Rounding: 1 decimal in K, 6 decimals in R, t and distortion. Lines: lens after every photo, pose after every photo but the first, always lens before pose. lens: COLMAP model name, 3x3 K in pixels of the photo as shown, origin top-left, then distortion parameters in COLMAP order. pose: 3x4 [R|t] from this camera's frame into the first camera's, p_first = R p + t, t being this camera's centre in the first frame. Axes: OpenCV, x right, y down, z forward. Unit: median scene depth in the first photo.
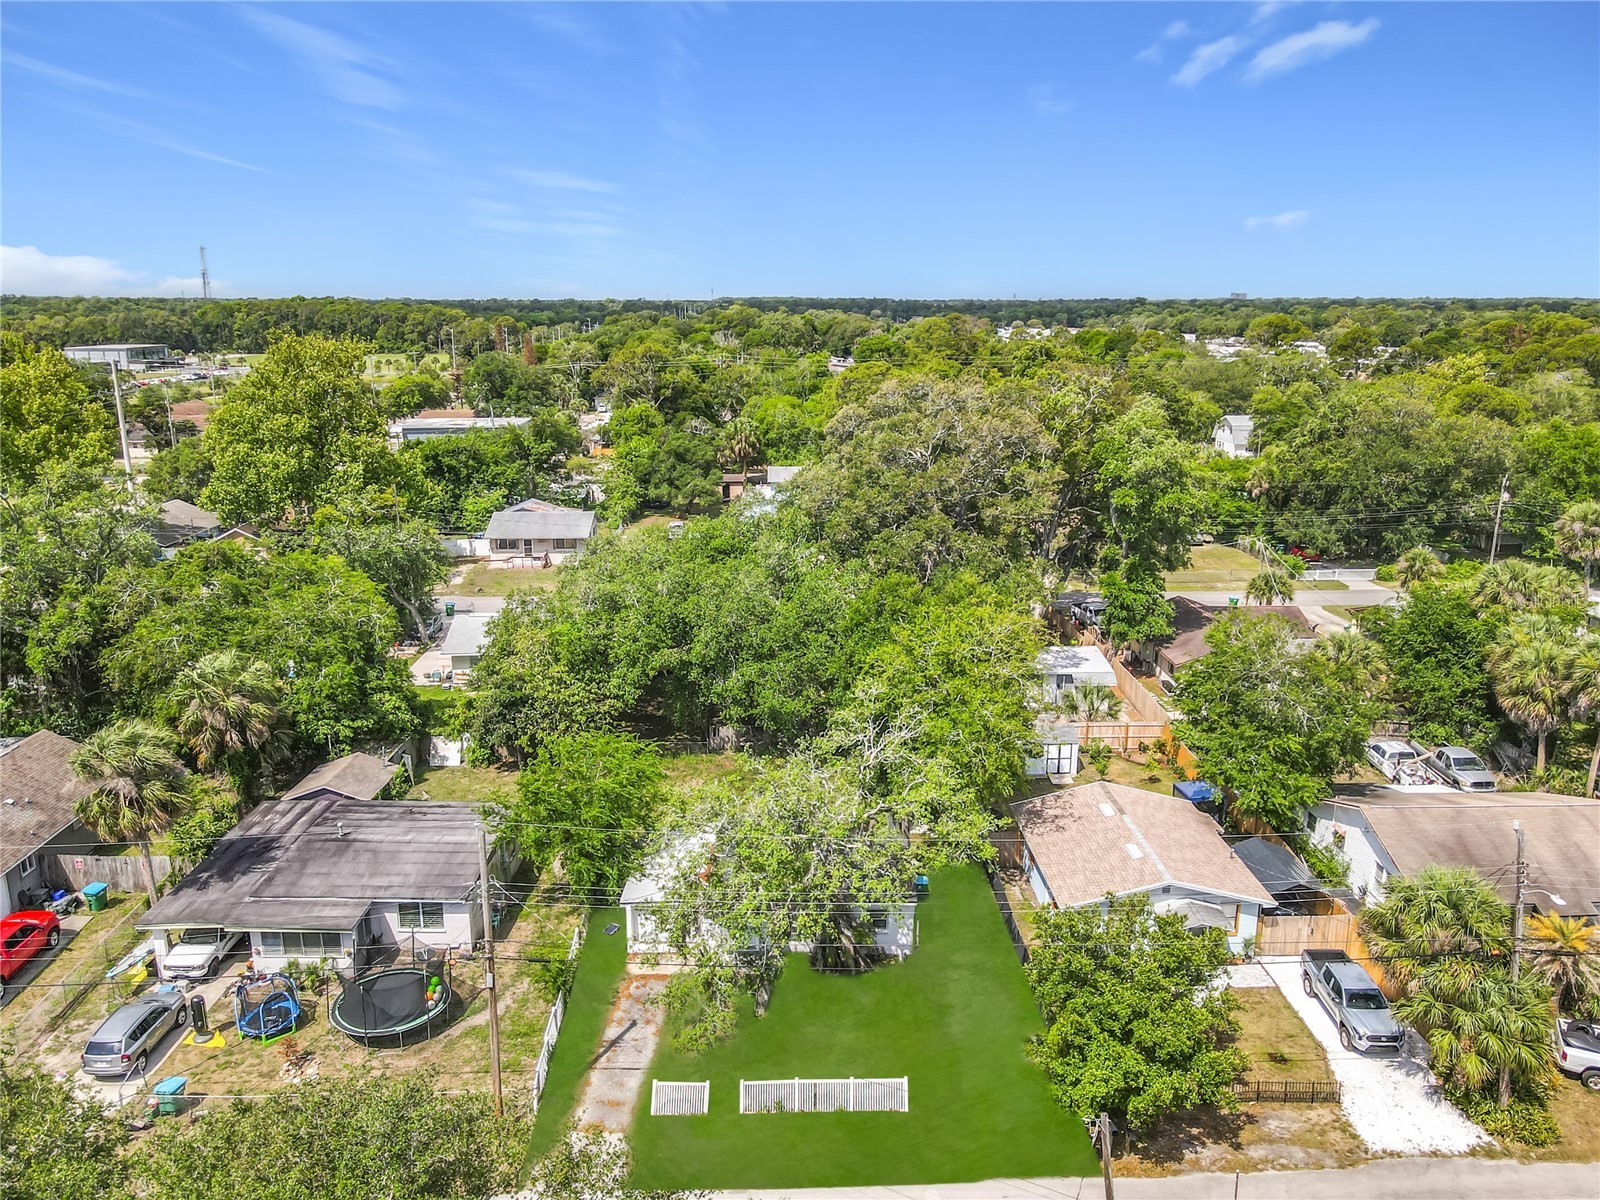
lens RADIAL K [[1244.4, 0, 800.0], [0, 1244.4, 600.0], [0, 0, 1]] dist [-0.017486, -0.000721]
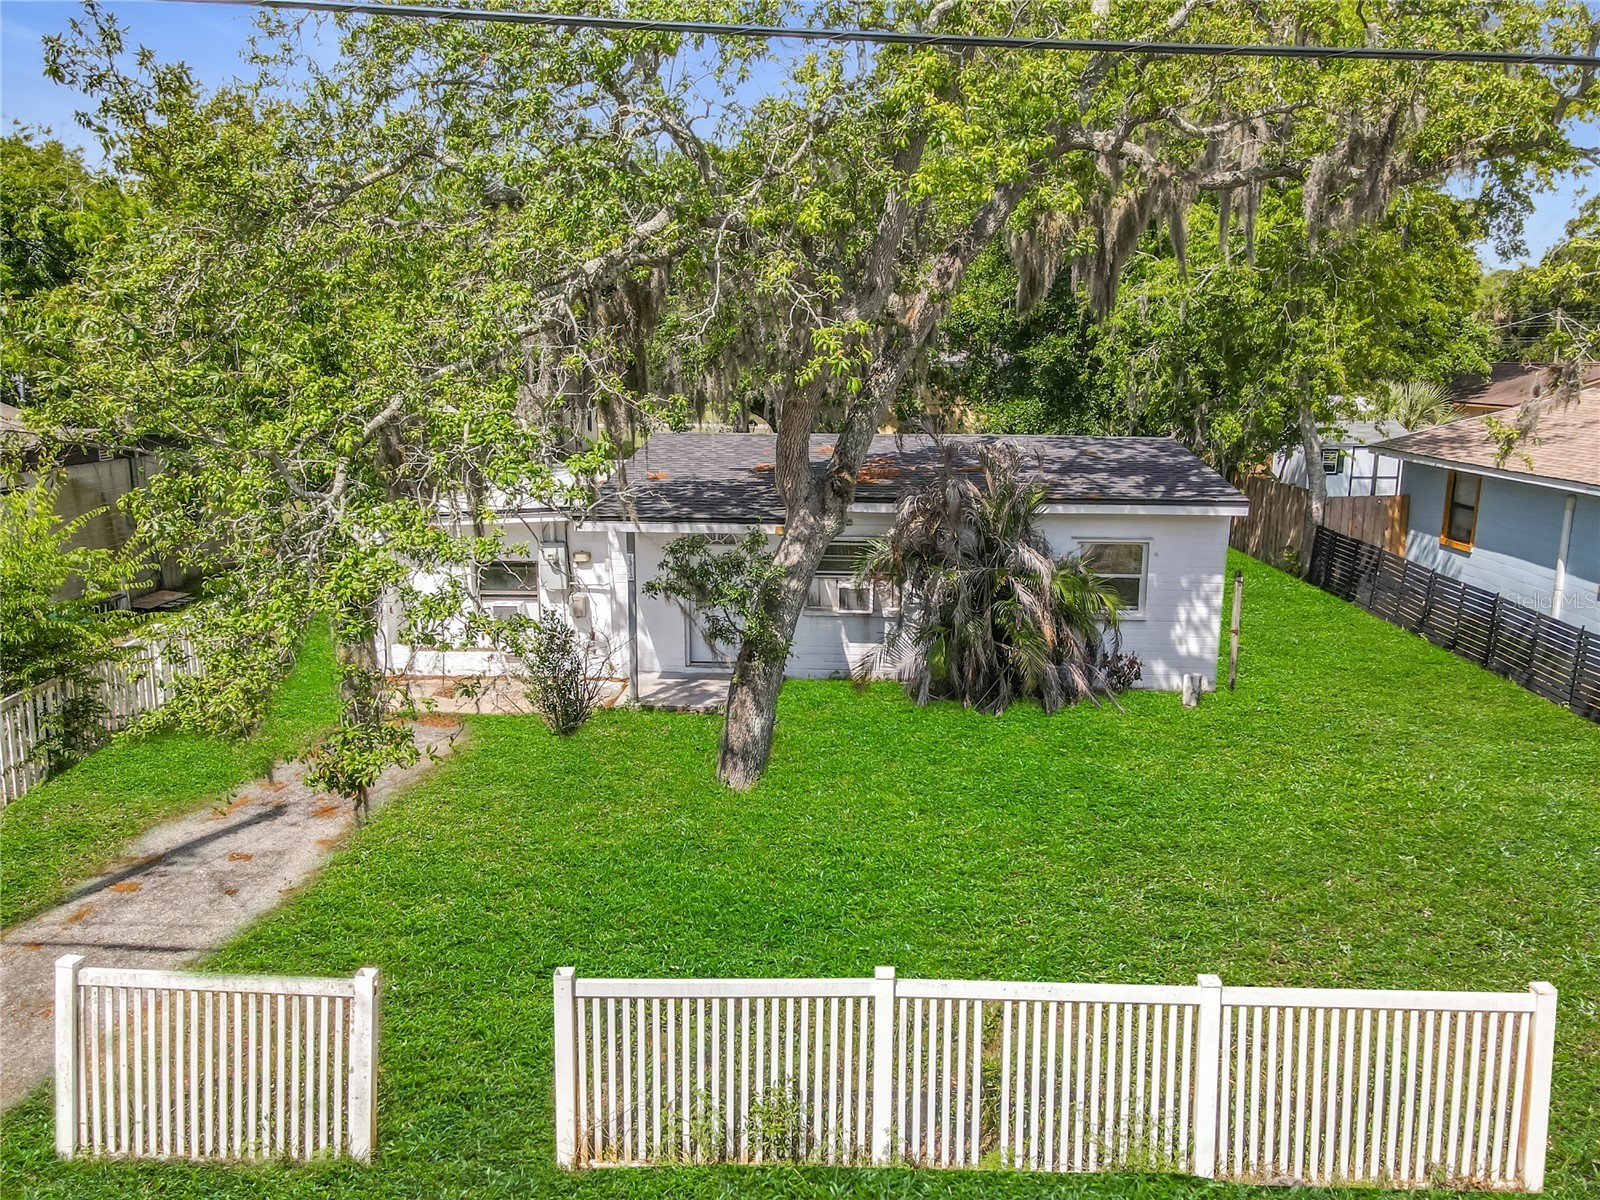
lens RADIAL K [[1216.1, 0, 800.0], [0, 1216.1, 600.0], [0, 0, 1]] dist [0.003536, 0.004441]
pose [[0.998984, 0.020671, -0.040054, -0.007165], [-0.022496, 0.998703, -0.045672, 0.278697], [0.039058, 0.046526, 0.998153, 0.674084]]
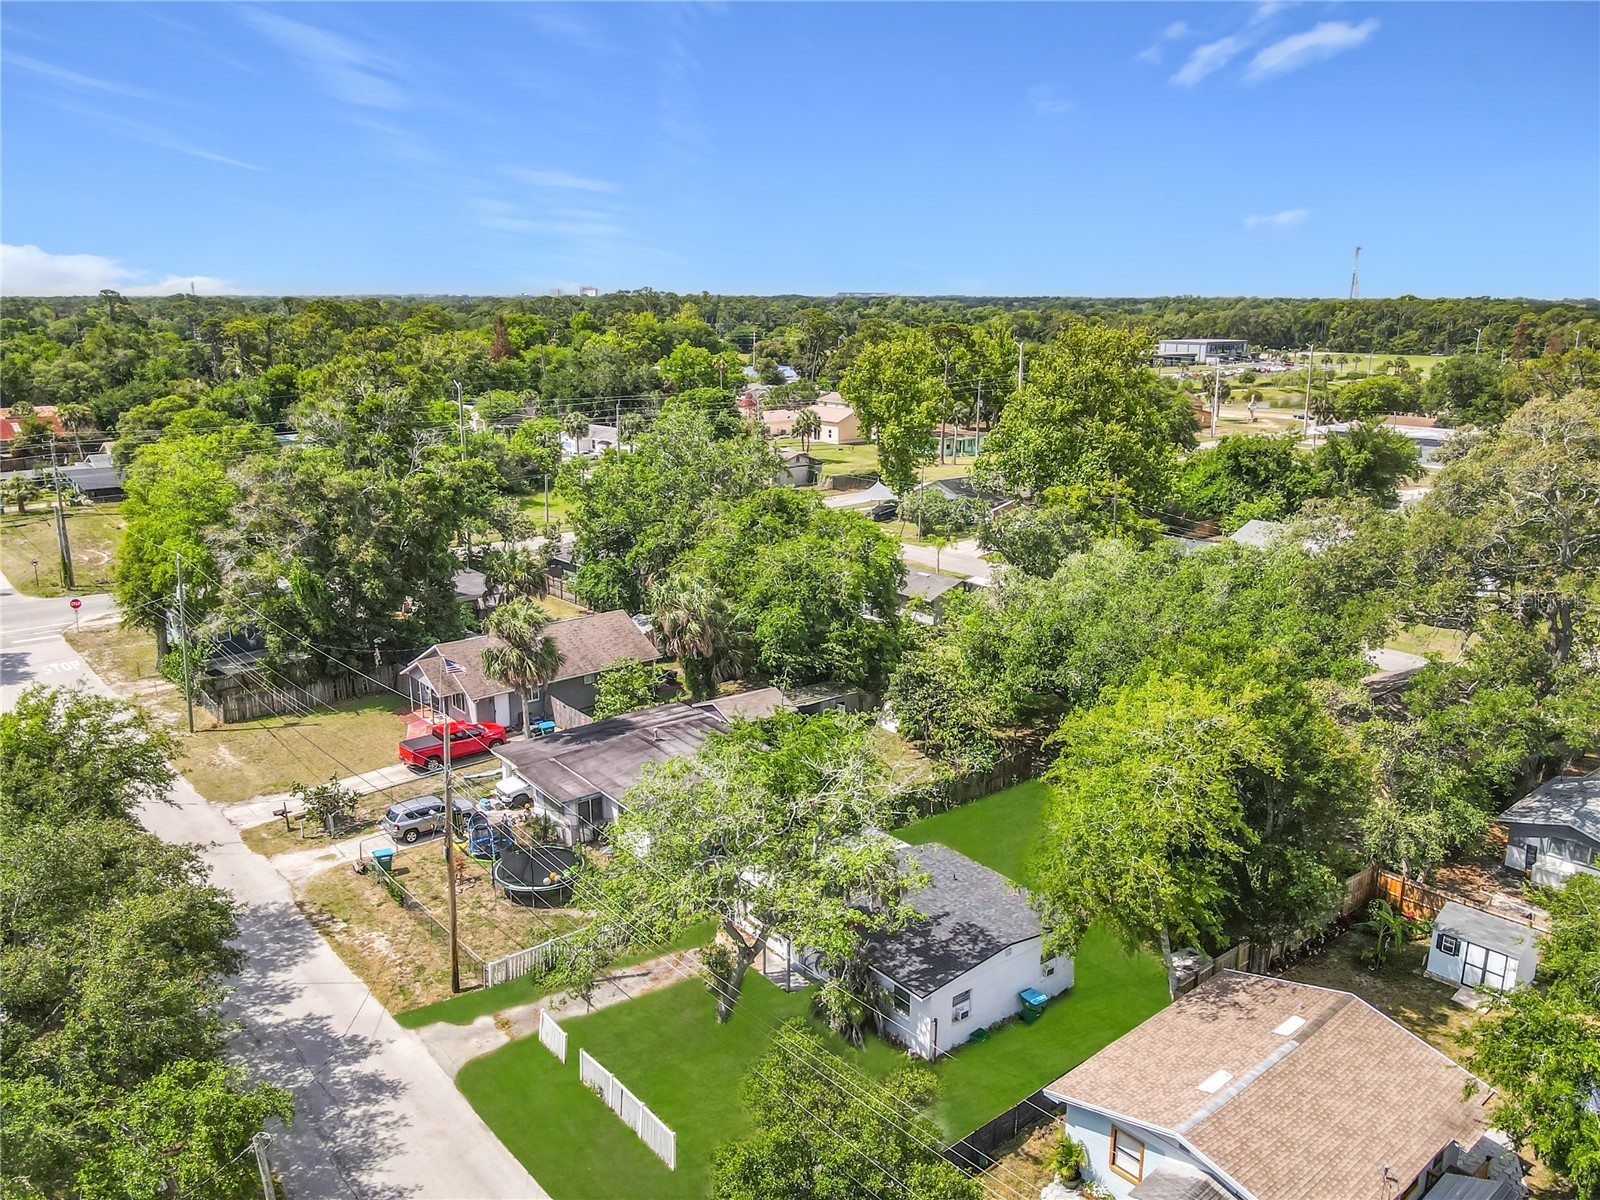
lens RADIAL K [[1195.3, 0, 800.0], [0, 1195.3, 600.0], [0, 0, 1]] dist [-0.006772, -0.003672]
pose [[0.596588, 0.190294, -0.779661, 0.608385], [-0.184895, 0.977939, 0.097209, -0.081062], [0.780959, 0.086162, 0.618611, 0.411222]]
